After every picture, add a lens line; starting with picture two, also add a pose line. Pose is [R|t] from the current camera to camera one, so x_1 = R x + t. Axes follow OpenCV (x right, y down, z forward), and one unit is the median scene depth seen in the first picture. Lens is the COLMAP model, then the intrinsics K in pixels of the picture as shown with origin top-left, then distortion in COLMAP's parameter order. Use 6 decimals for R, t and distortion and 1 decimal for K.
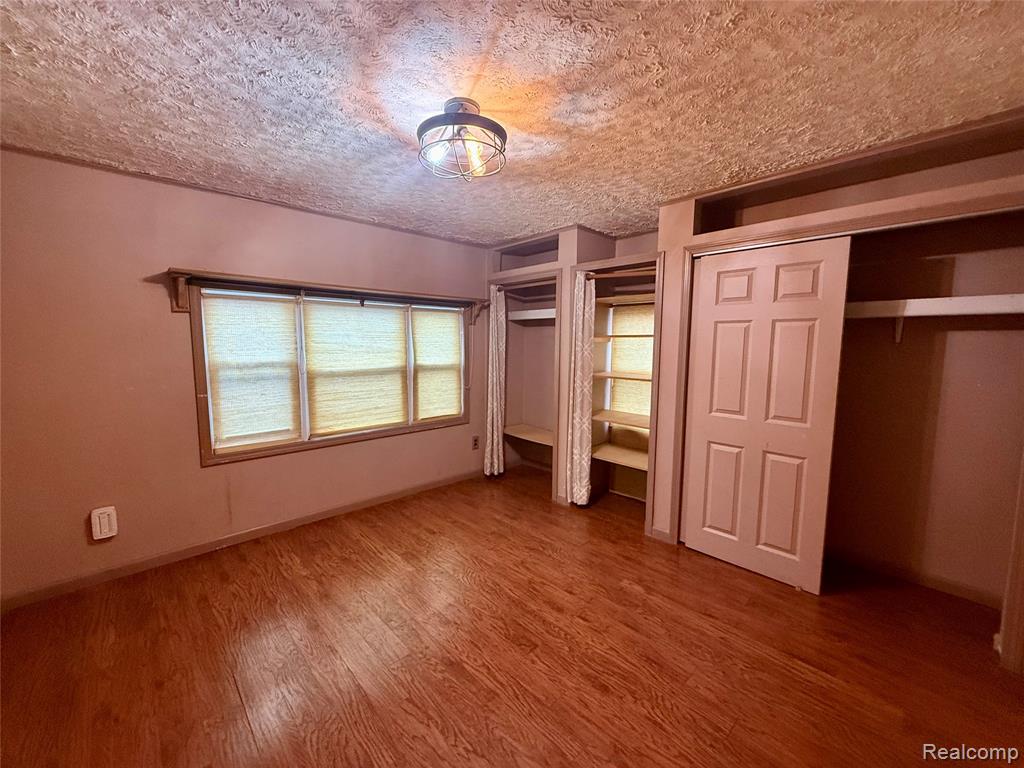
lens RADIAL K [[406.1, 0, 509.1], [0, 406.1, 385.5], [0, 0, 1]] dist [-0.003305, -0.000181]
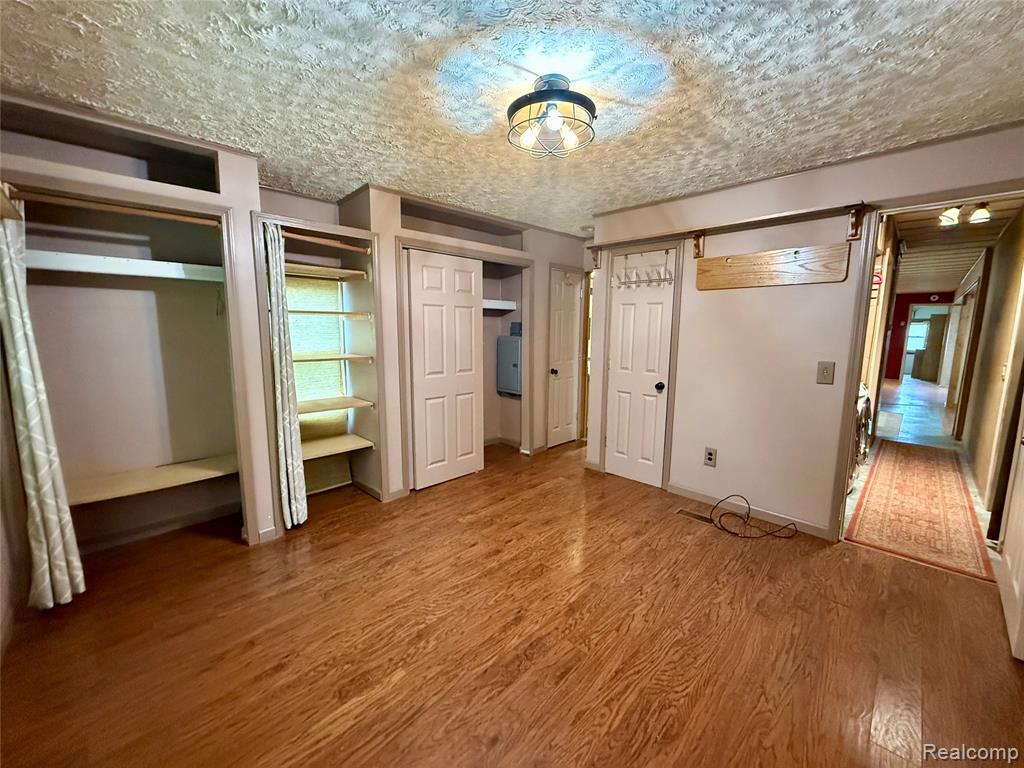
lens RADIAL K [[406.1, 0, 509.1], [0, 406.1, 385.5], [0, 0, 1]] dist [-0.003305, -0.000181]
pose [[-0.027050, -0.145566, 0.988979, -0.712378], [0.100583, 0.983923, 0.147573, -0.060937], [-0.994561, 0.103466, -0.011974, 0.695871]]
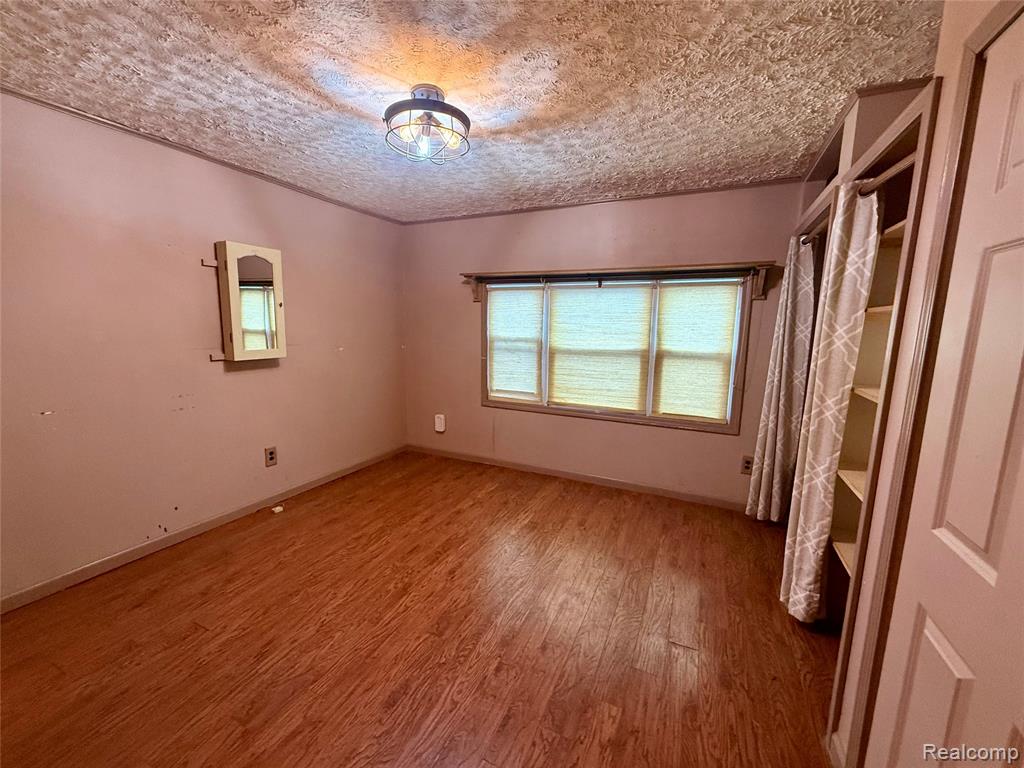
lens RADIAL K [[406.1, 0, 509.1], [0, 406.1, 385.5], [0, 0, 1]] dist [-0.003305, -0.000181]
pose [[0.362710, 0.140653, -0.921226, 0.607773], [-0.114110, 0.987809, 0.105891, -0.039642], [0.924889, 0.066714, 0.374338, 0.495969]]
